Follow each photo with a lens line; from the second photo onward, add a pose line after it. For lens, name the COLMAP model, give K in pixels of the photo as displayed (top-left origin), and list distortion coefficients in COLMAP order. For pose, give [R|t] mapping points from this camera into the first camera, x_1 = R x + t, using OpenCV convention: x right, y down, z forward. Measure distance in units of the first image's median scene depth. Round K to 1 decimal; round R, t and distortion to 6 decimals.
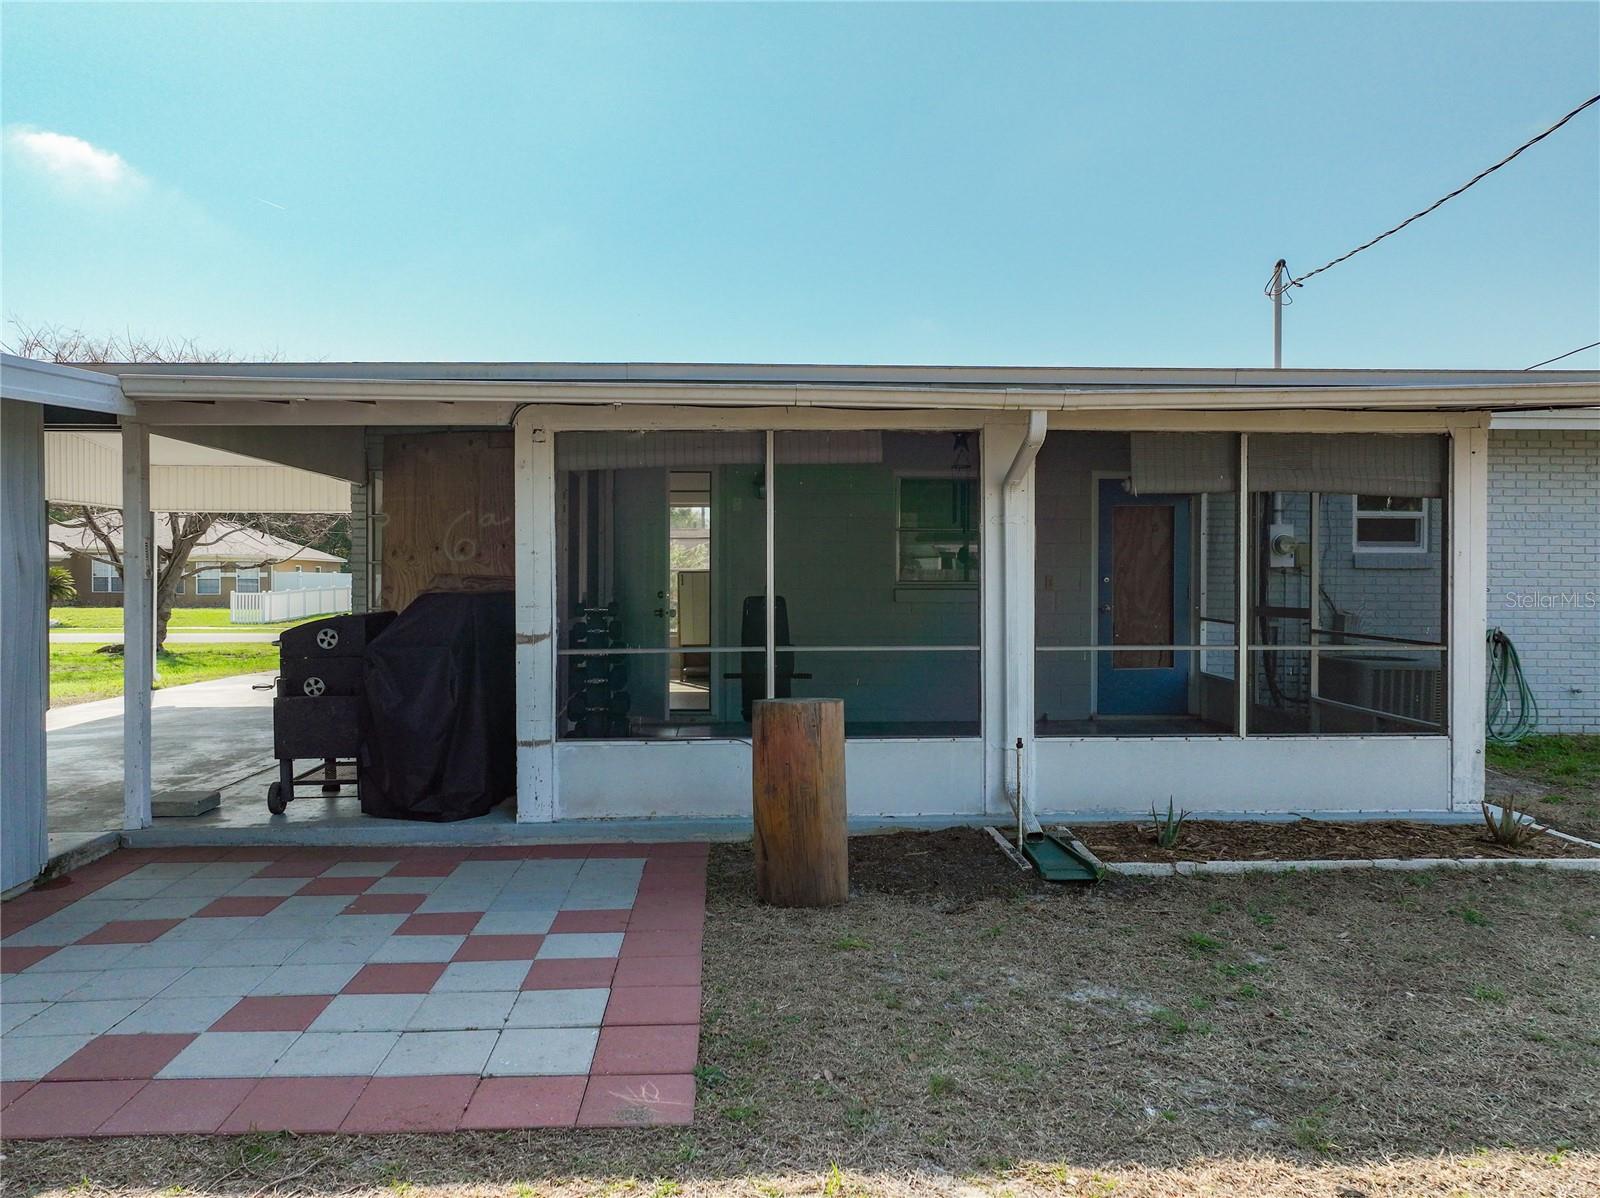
lens RADIAL K [[1152.0, 0, 790.4], [0, 1152.0, 593.4], [0, 0, 1]] dist [-0.001494, 0.016007]
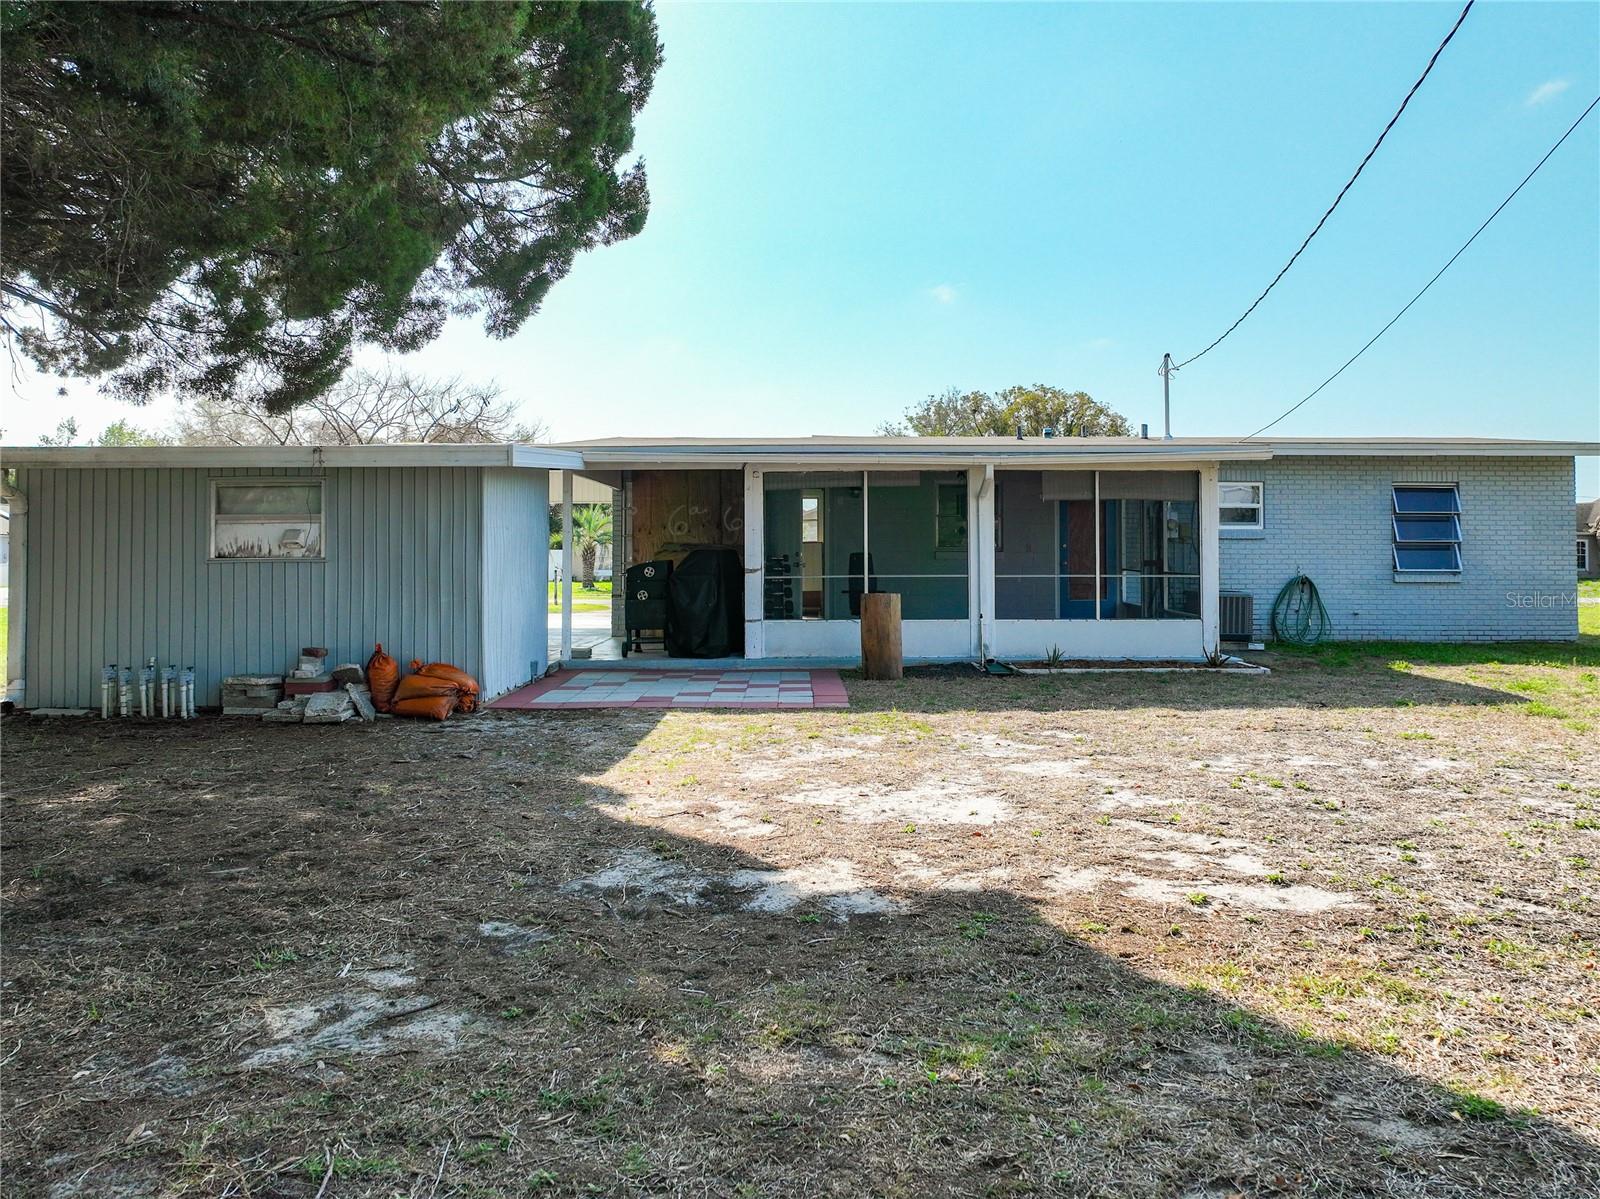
lens RADIAL K [[1152.0, 0, 811.9], [0, 1152.0, 535.7], [0, 0, 1]] dist [-0.001494, 0.016007]
pose [[0.999076, -0.001648, -0.042937, -0.025749], [0.000313, 0.999517, -0.031086, 0.040402], [0.042967, 0.031044, 0.998594, -1.078429]]
